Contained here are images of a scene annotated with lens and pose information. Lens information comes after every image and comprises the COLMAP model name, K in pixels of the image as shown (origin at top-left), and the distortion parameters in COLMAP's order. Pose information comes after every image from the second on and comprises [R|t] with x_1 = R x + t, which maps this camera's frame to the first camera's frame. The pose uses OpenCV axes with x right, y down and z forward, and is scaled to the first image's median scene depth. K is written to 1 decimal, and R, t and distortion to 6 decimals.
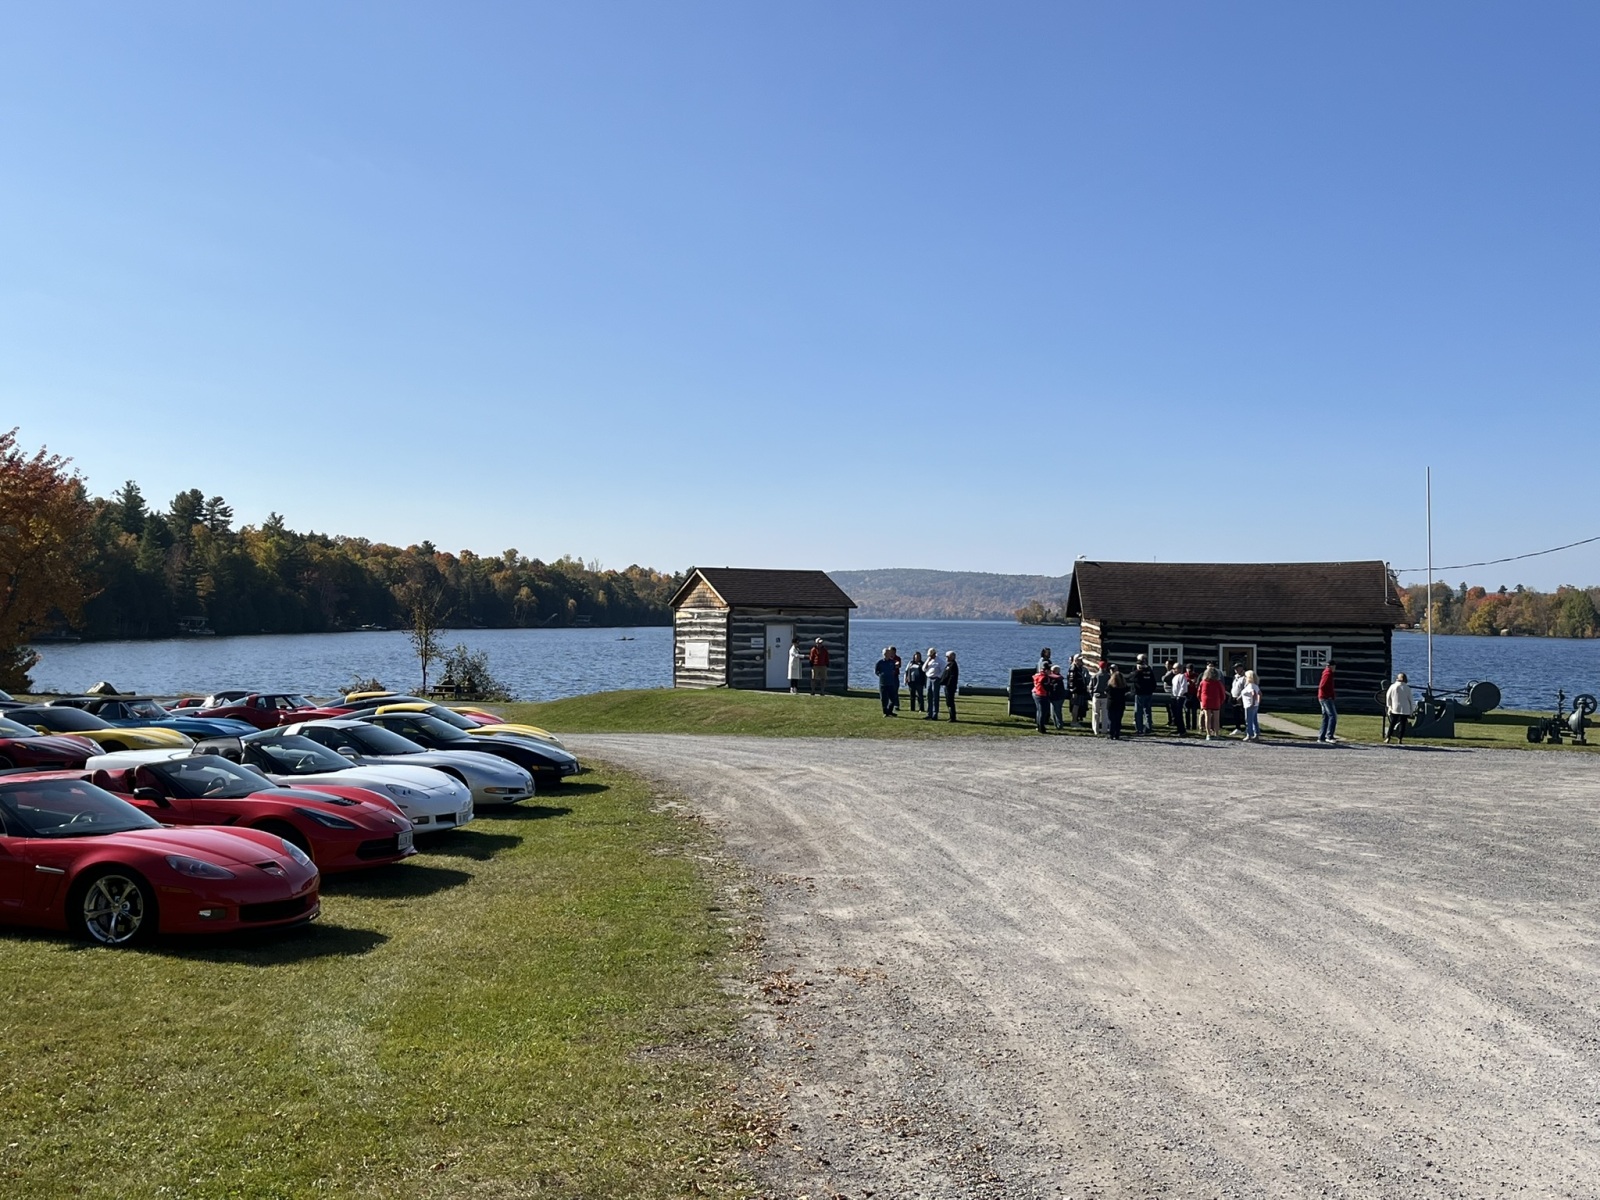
lens RADIAL K [[1618.3, 0, 800.1], [0, 1618.3, 614.0], [0, 0, 1]] dist [0.022682, 0.000000]
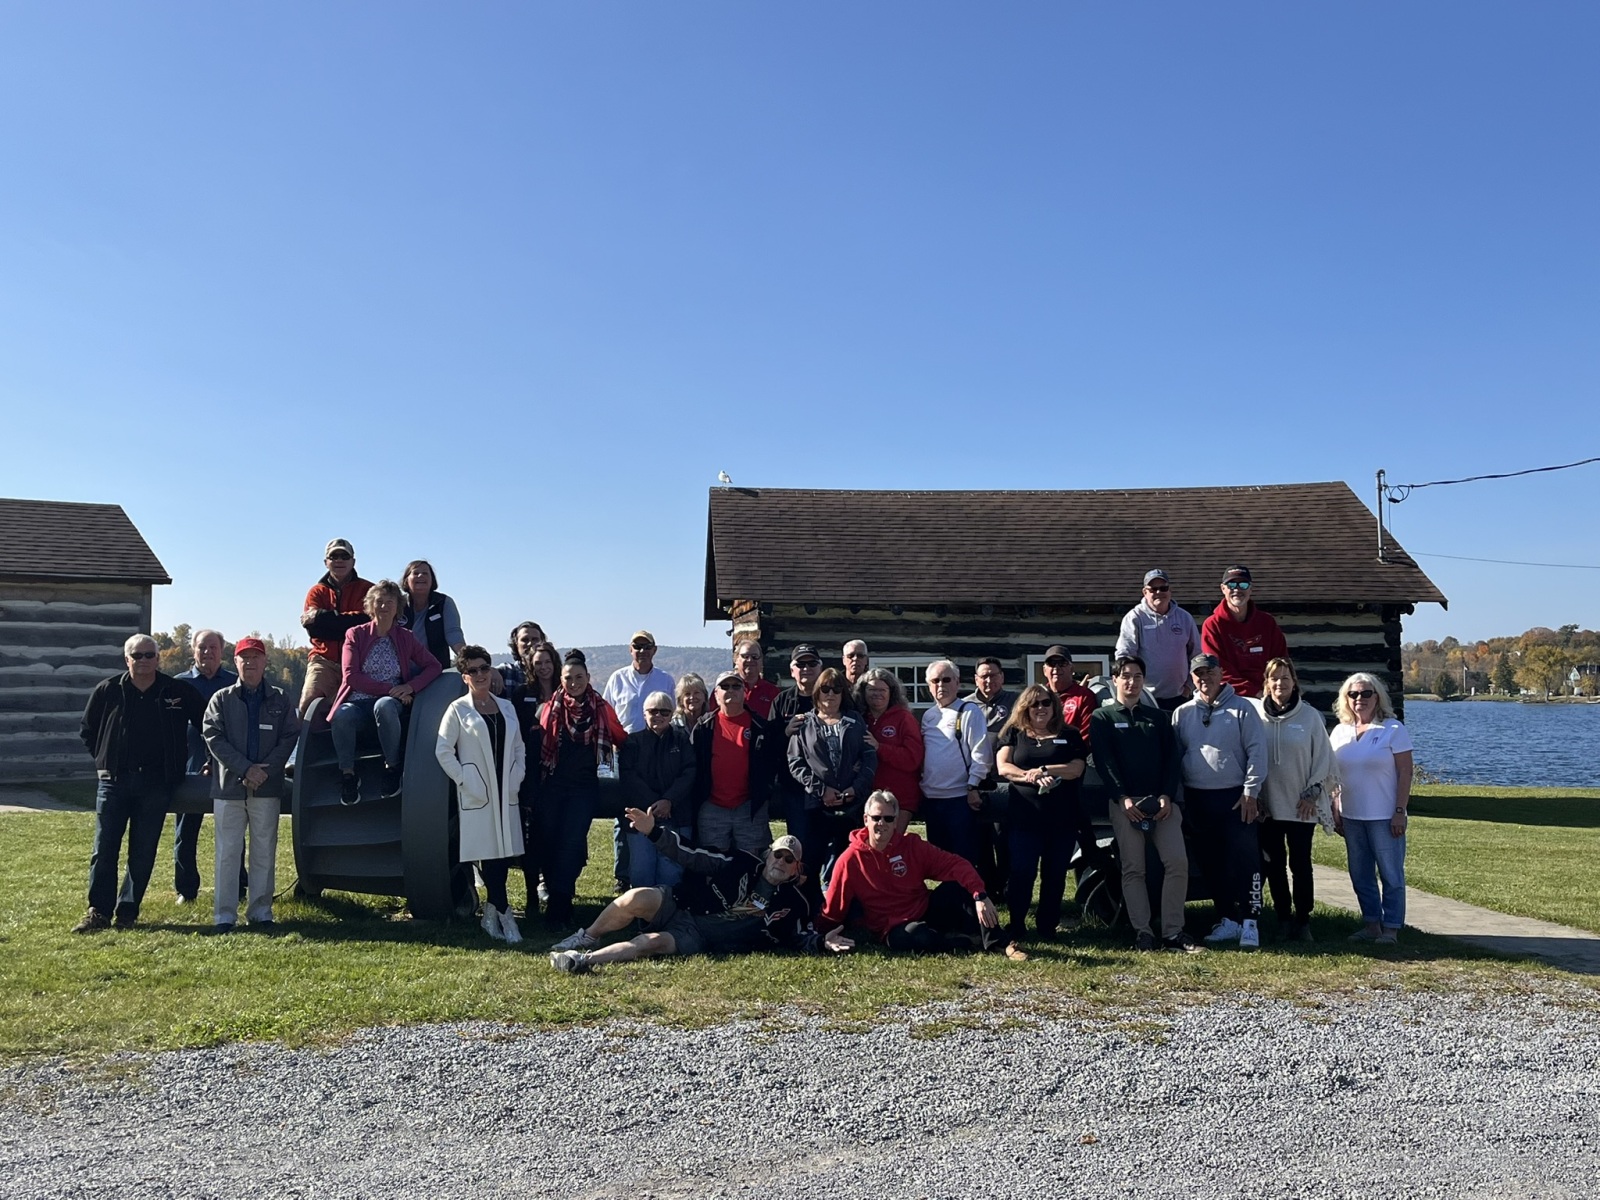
lens RADIAL K [[1618.3, 0, 805.2], [0, 1618.3, 600.3], [0, 0, 1]] dist [0.022682, 0.000000]
pose [[0.985166, -0.007666, 0.171433, 0.154950], [0.017227, 0.998373, -0.054352, 0.032525], [-0.170737, 0.056499, 0.983695, 0.718196]]
